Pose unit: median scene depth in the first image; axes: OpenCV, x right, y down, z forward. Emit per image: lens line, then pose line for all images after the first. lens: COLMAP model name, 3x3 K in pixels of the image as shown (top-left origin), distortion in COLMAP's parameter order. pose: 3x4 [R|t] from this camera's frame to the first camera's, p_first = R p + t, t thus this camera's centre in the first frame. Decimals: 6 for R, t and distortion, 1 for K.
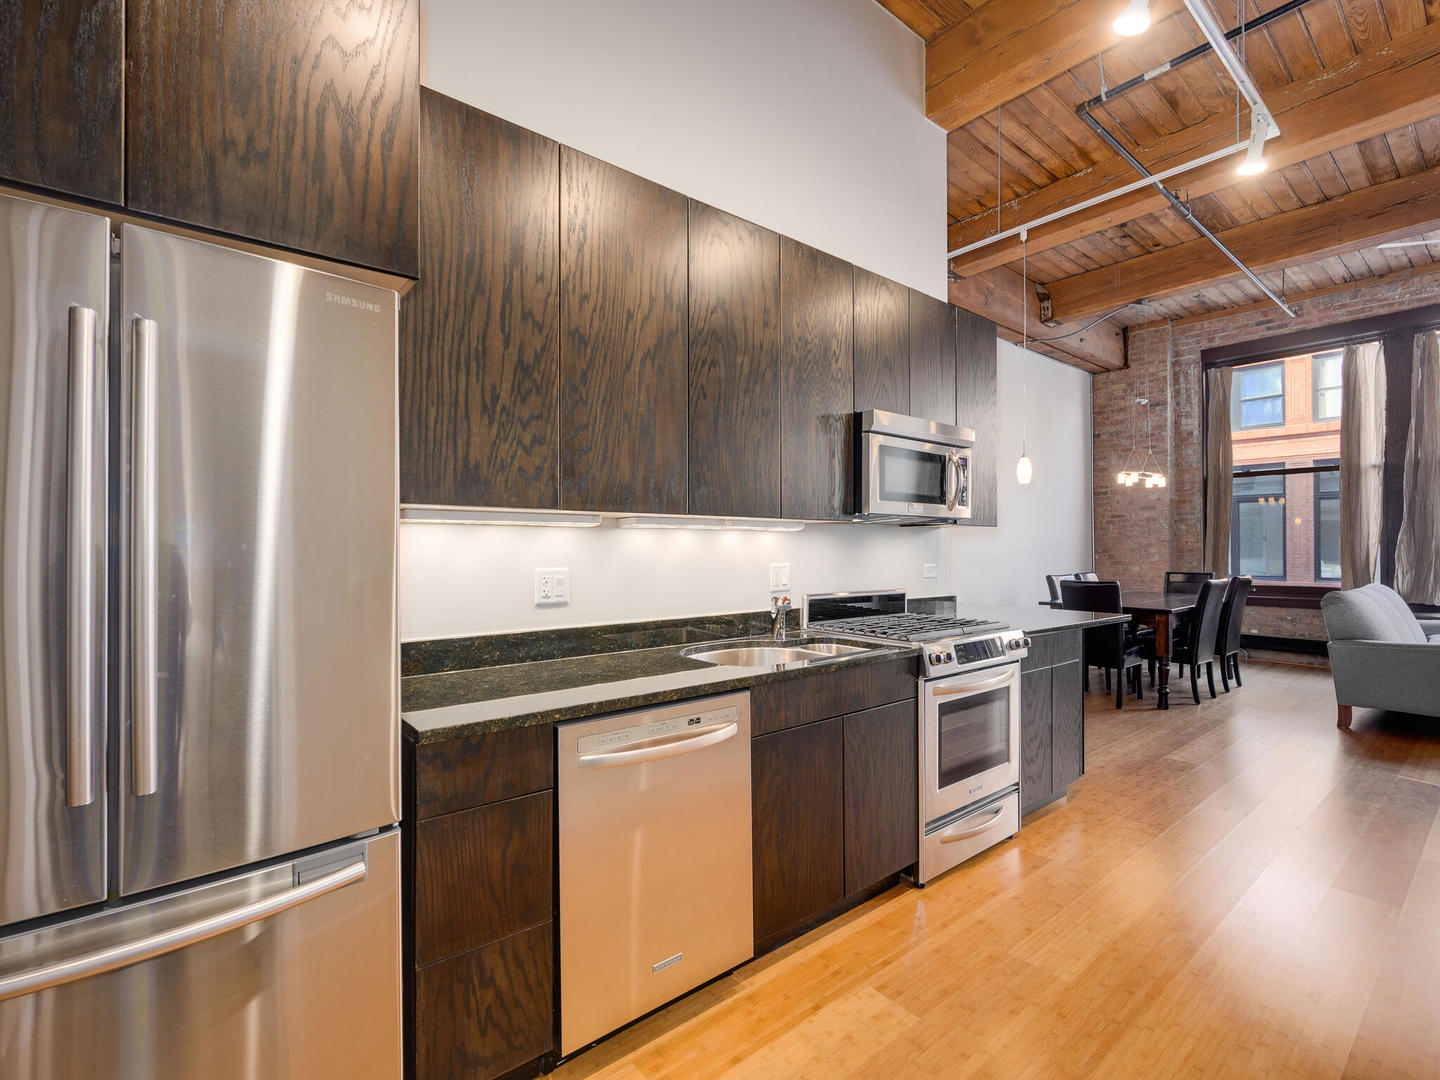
lens RADIAL K [[655.4, 0, 742.9], [0, 655.4, 539.0], [0, 0, 1]] dist [-0.002692, -0.000377]
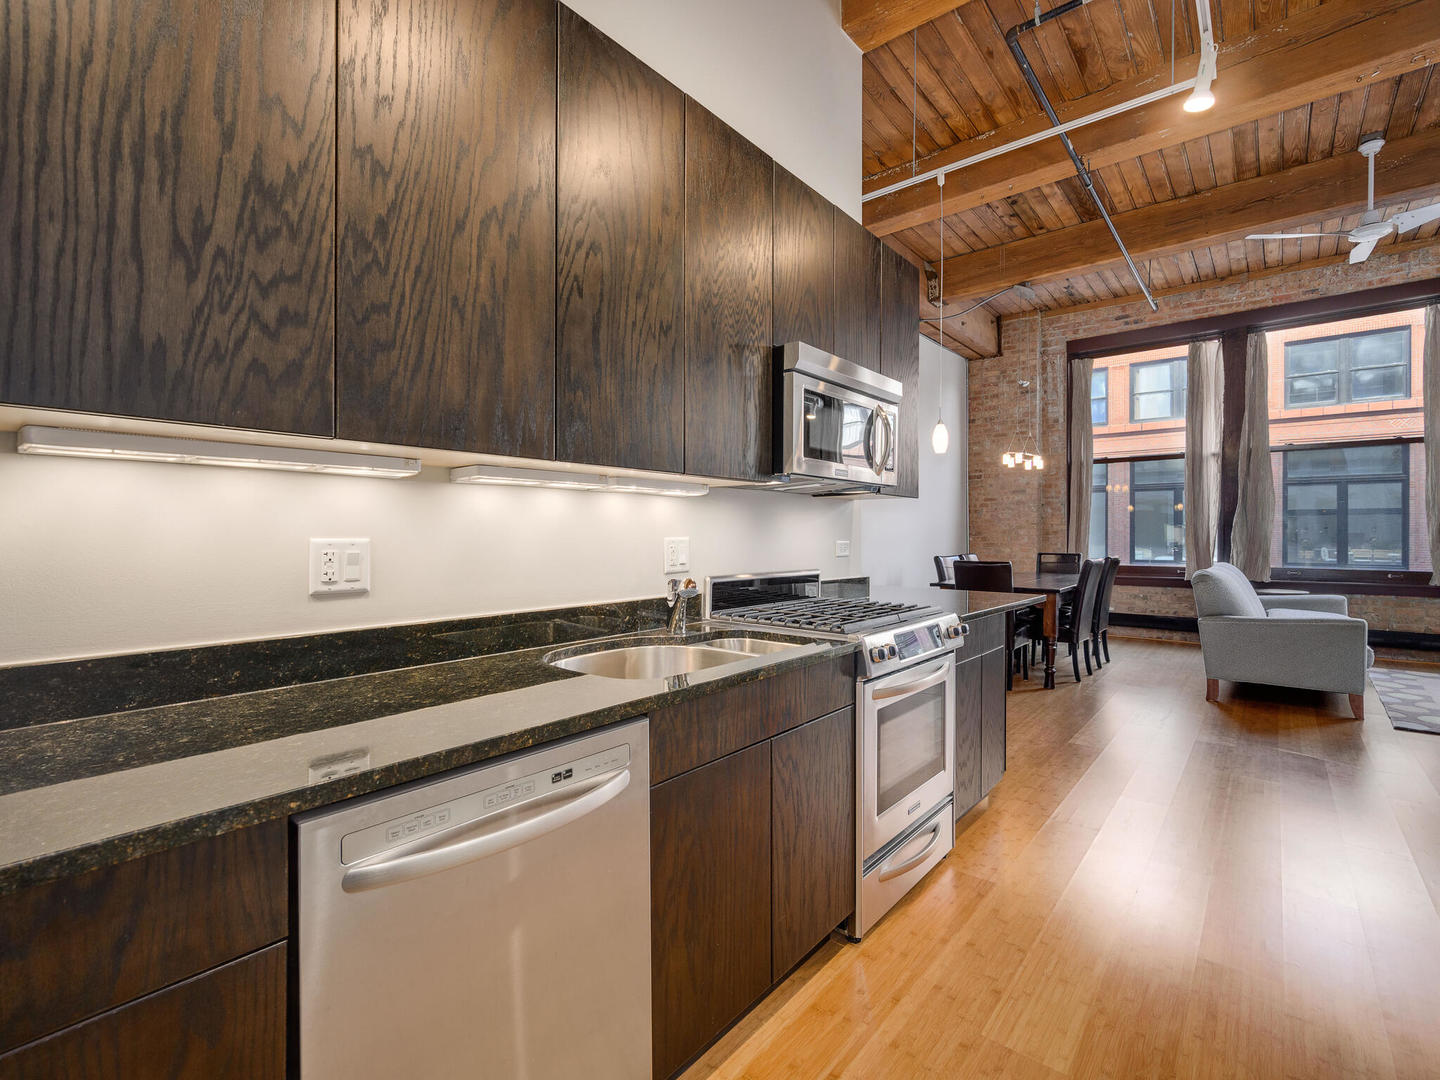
lens RADIAL K [[647.9, 0, 741.8], [0, 647.9, 527.9], [0, 0, 1]] dist [-0.001419, -0.000215]
pose [[0.981838, 0.004123, 0.189675, -0.015535], [-0.005080, 0.999977, 0.004562, 0.023571], [-0.189652, -0.005443, 0.981836, 0.232390]]
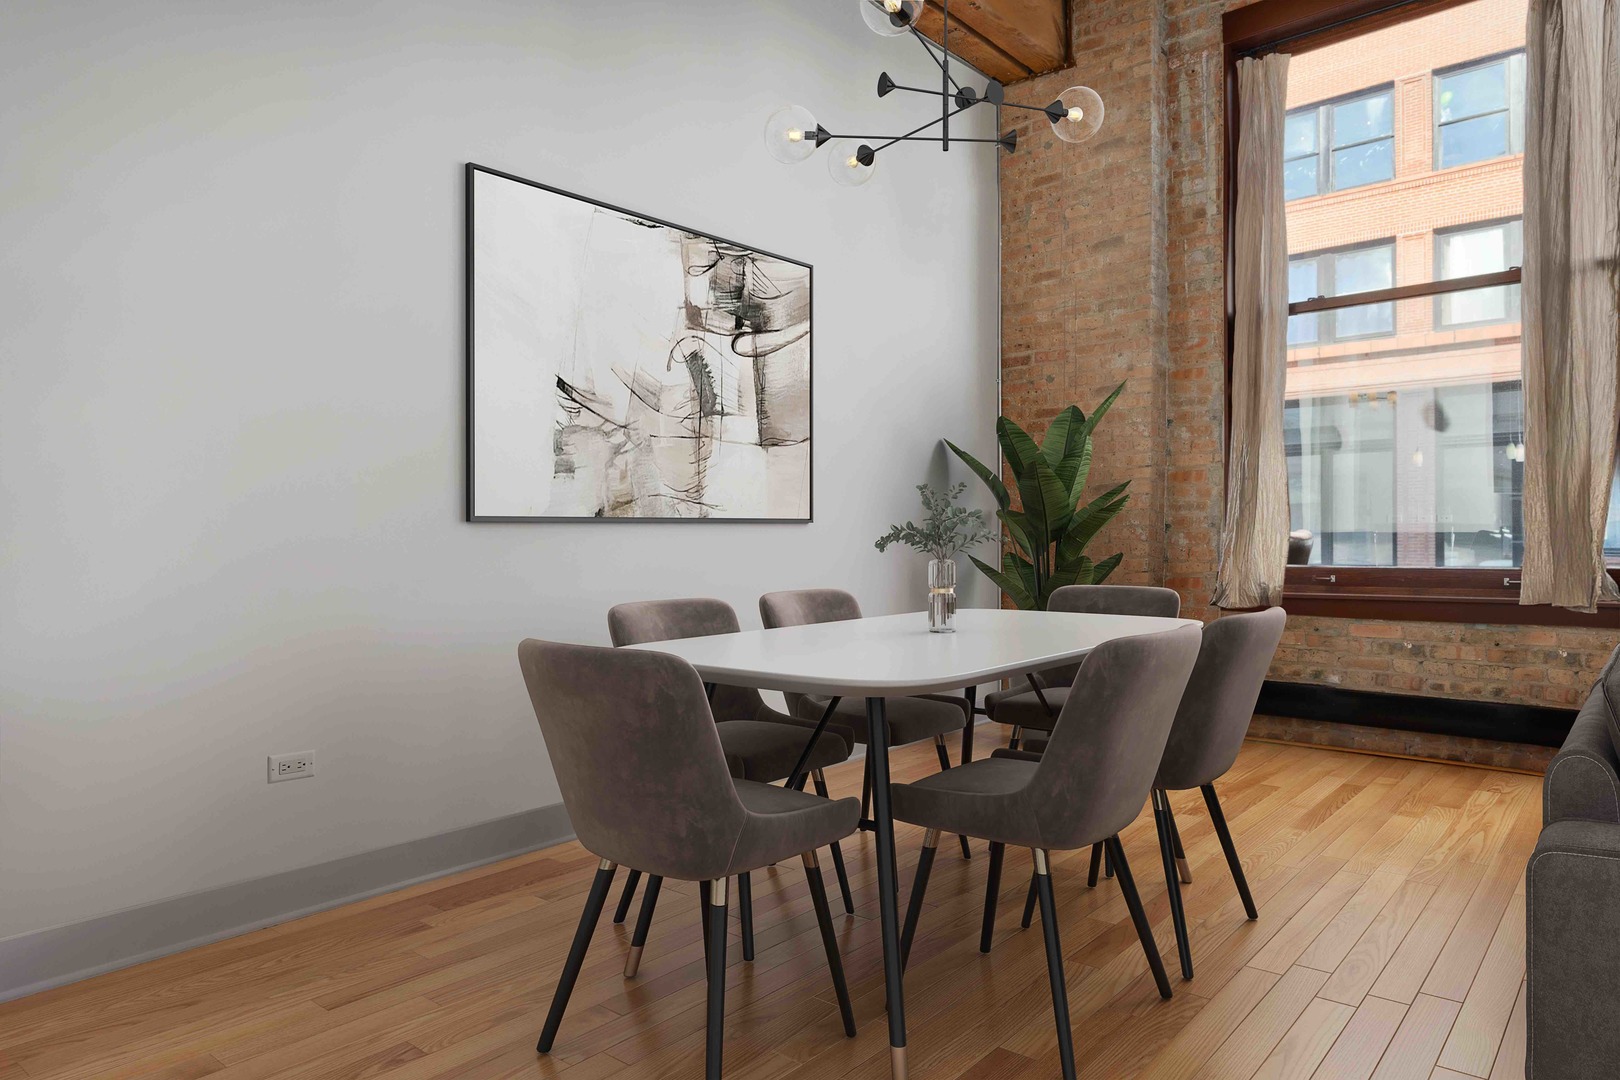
lens RADIAL K [[984.2, 0, 811.7], [0, 984.2, 525.8], [0, 0, 1]] dist [-0.003339, -0.000991]
pose [[0.987705, -0.001226, 0.156327, 0.995216], [0.000328, 0.999983, 0.005773, 0.113102], [-0.156331, -0.005650, 0.987689, 1.212169]]
